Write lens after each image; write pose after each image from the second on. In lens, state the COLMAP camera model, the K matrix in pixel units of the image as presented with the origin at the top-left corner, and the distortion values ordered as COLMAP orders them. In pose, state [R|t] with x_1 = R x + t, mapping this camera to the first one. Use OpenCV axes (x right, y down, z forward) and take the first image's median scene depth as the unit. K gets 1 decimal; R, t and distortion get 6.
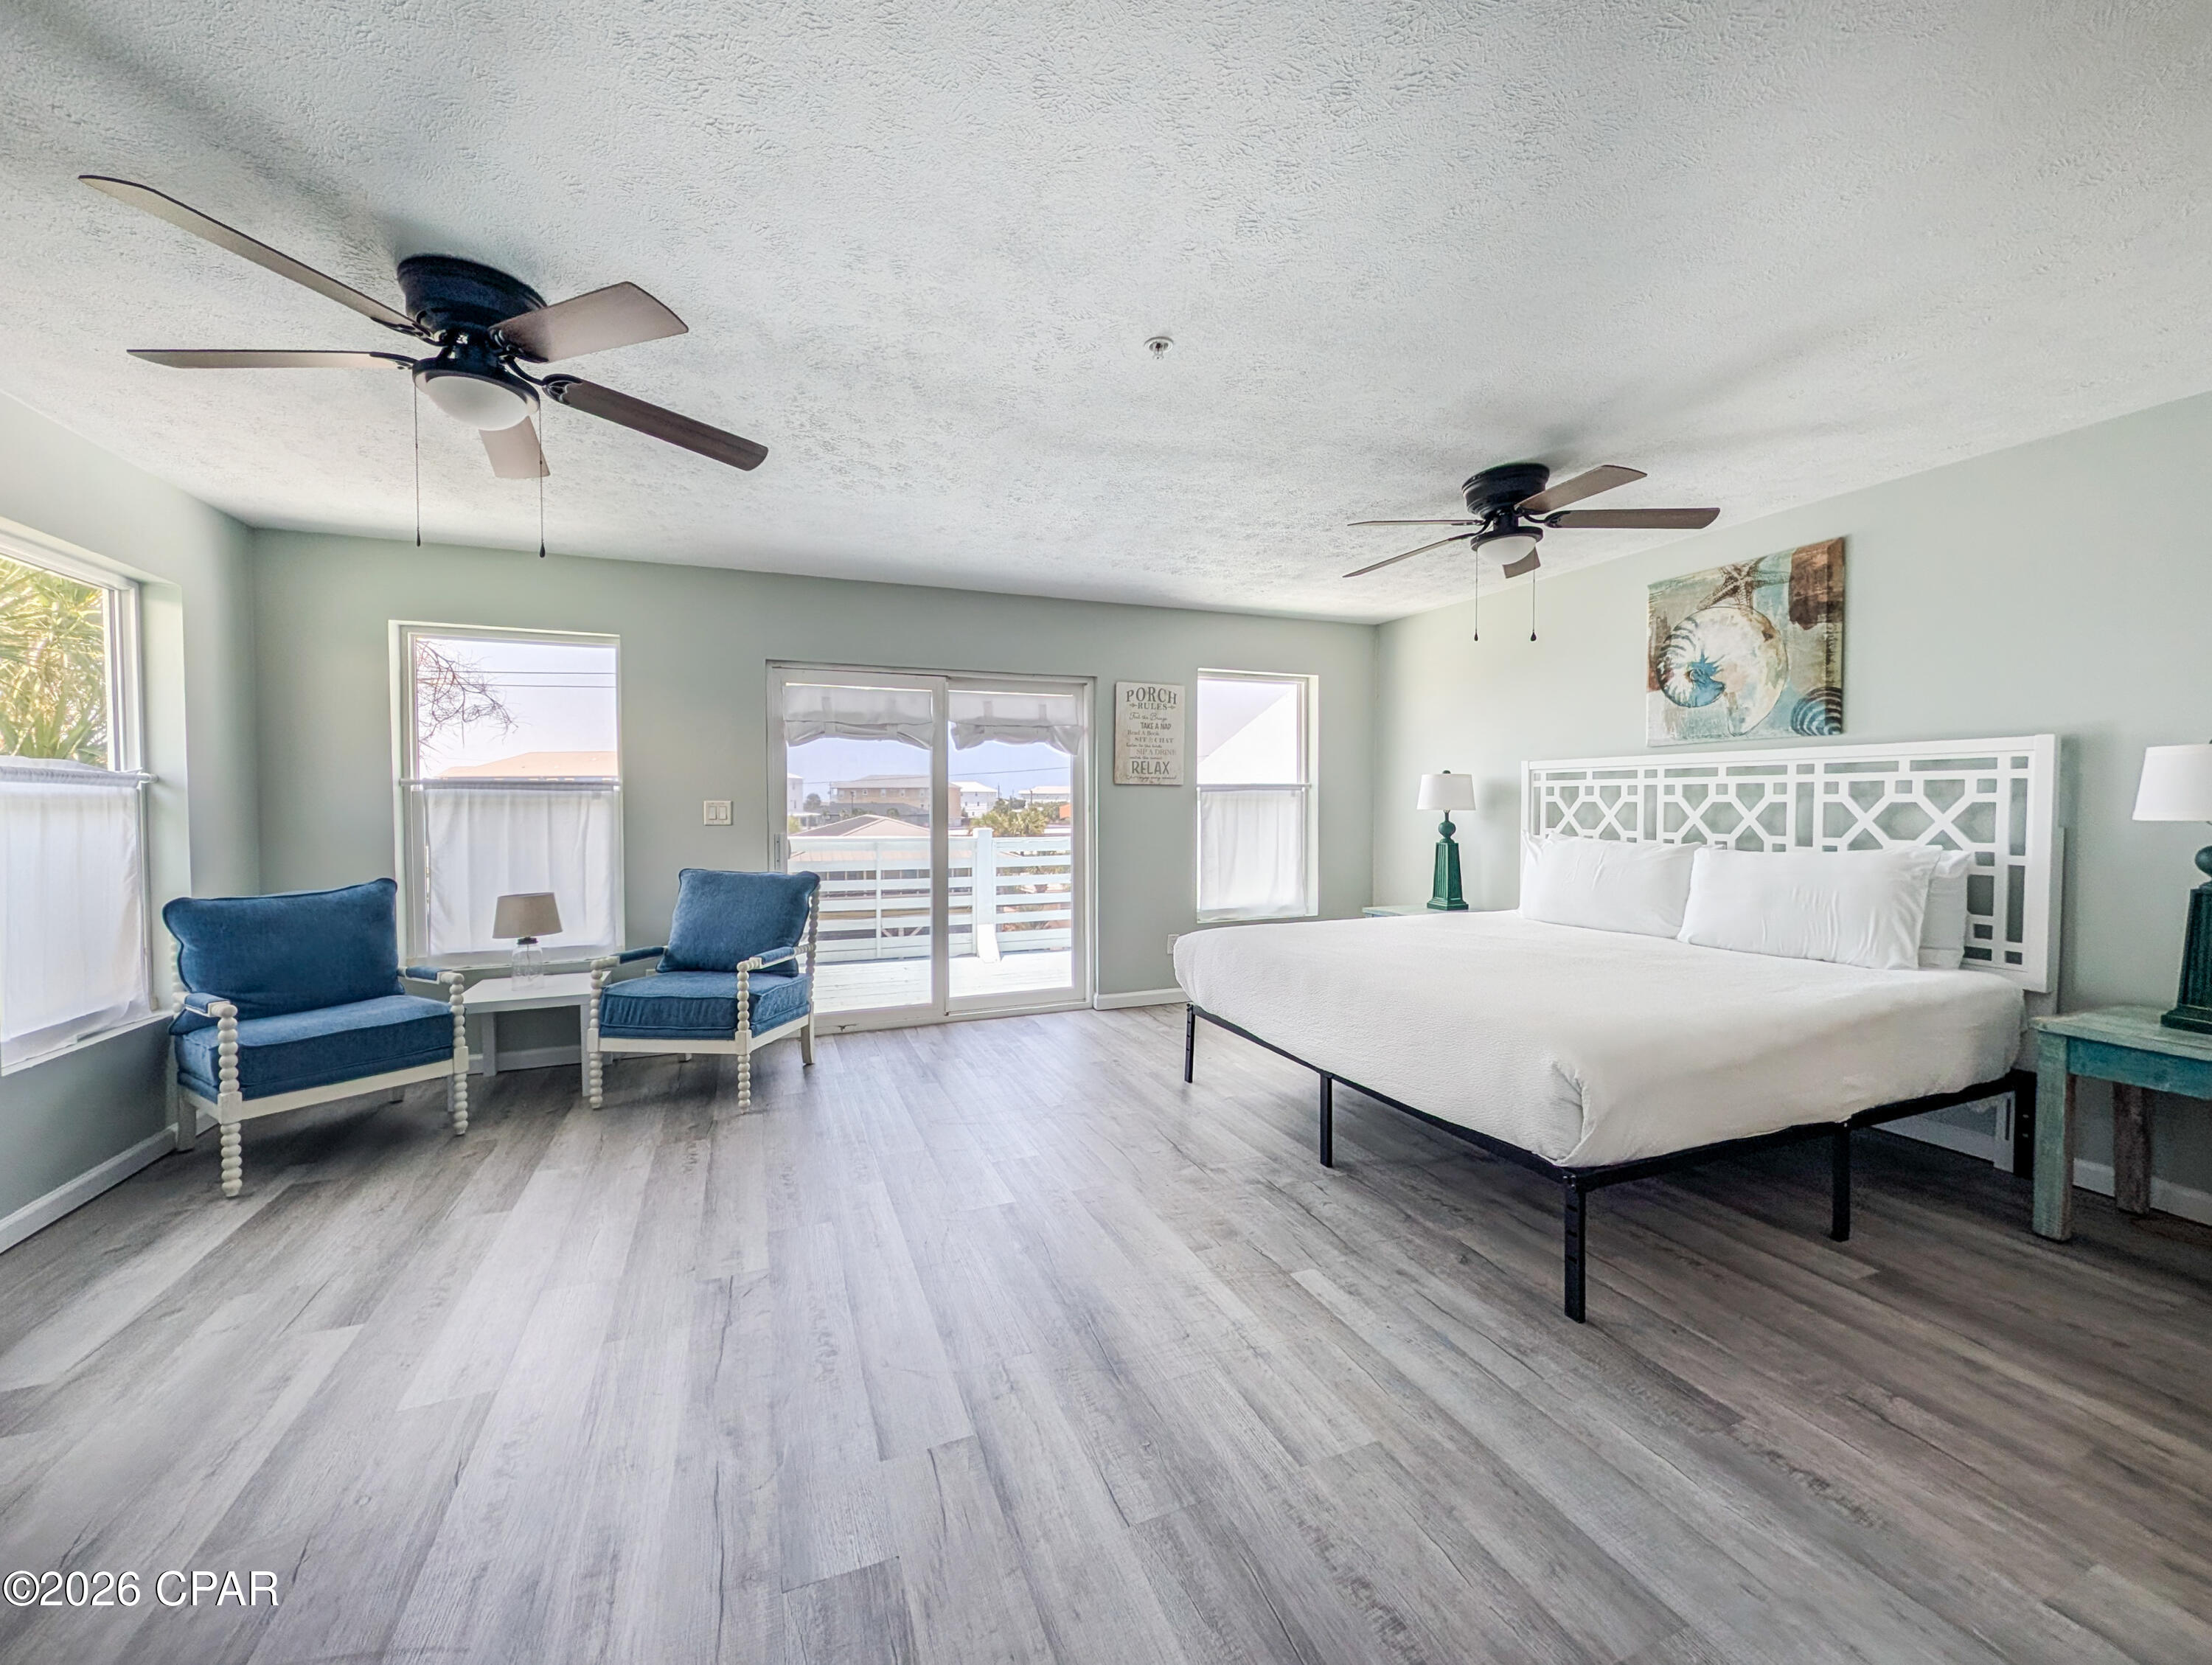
lens RADIAL K [[822.2, 0, 1090.8], [0, 822.2, 817.8], [0, 0, 1]] dist [0.000622, -0.000152]
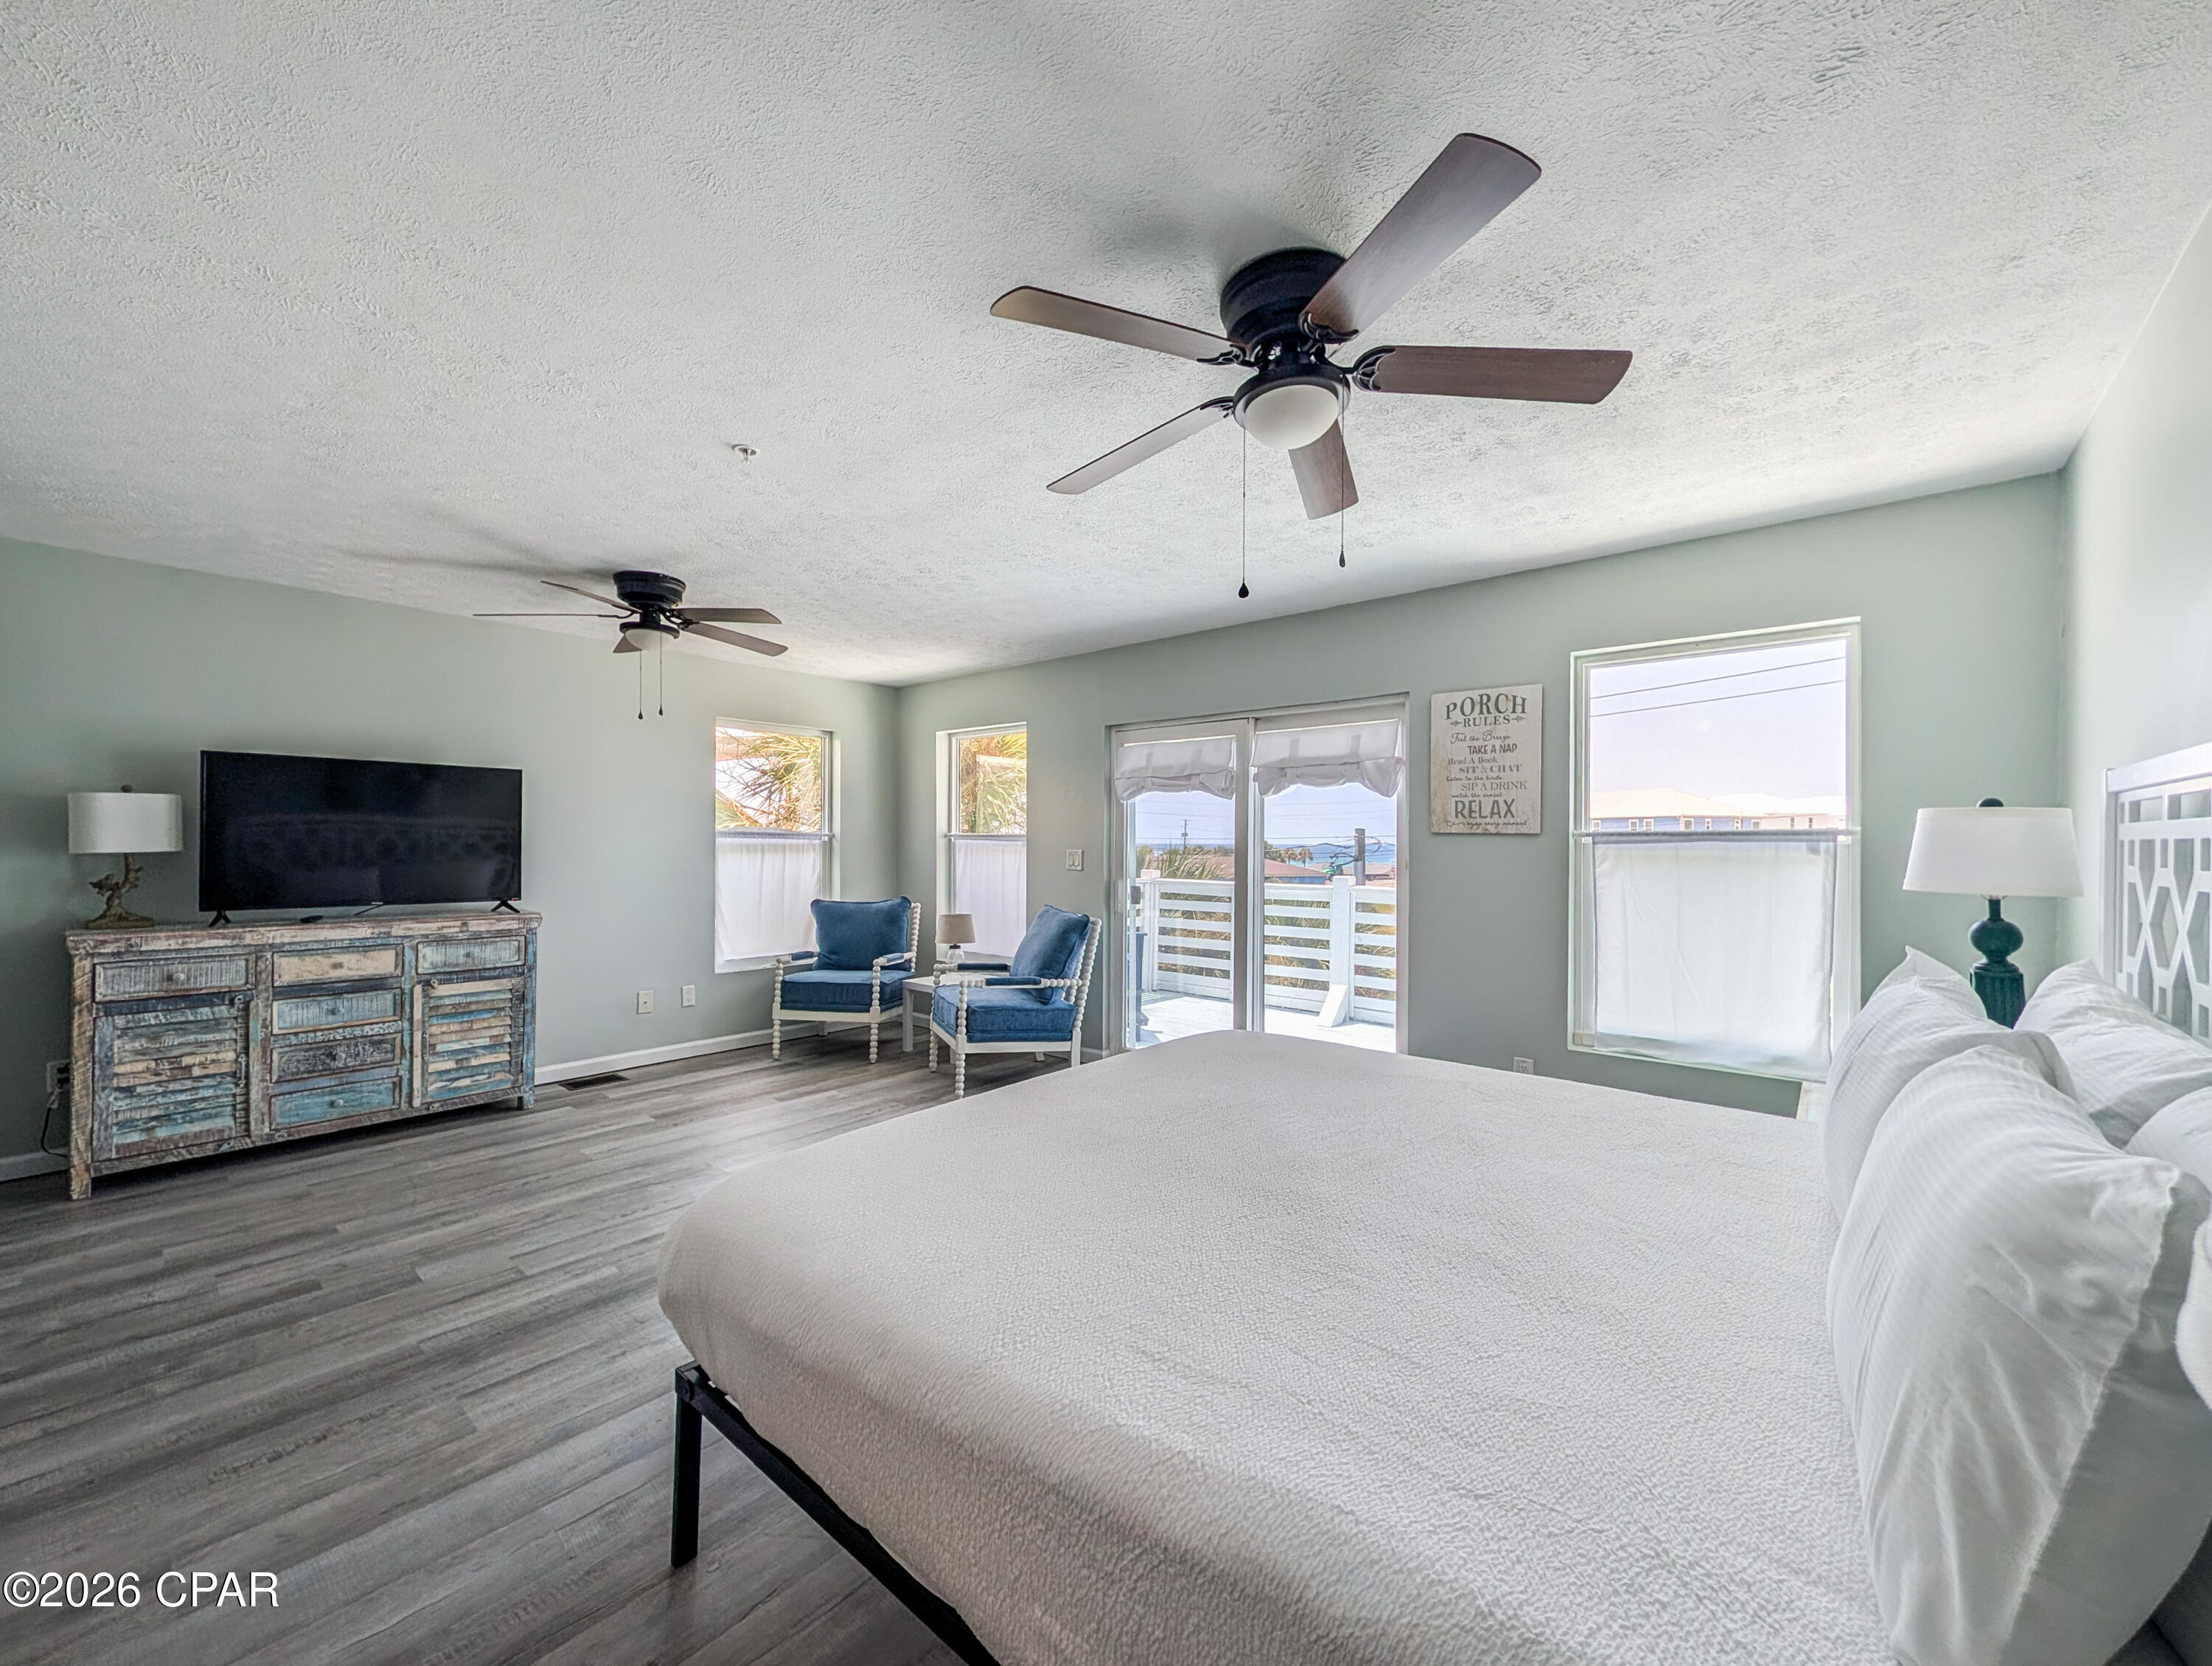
lens RADIAL K [[877.9, 0, 1102.0], [0, 877.9, 842.3], [0, 0, 1]] dist [0.001871, 0.000263]
pose [[0.480382, 0.004792, -0.877047, 0.648265], [-0.025619, 0.999635, -0.008570, -0.021508], [0.876685, 0.026586, 0.480329, 0.411204]]
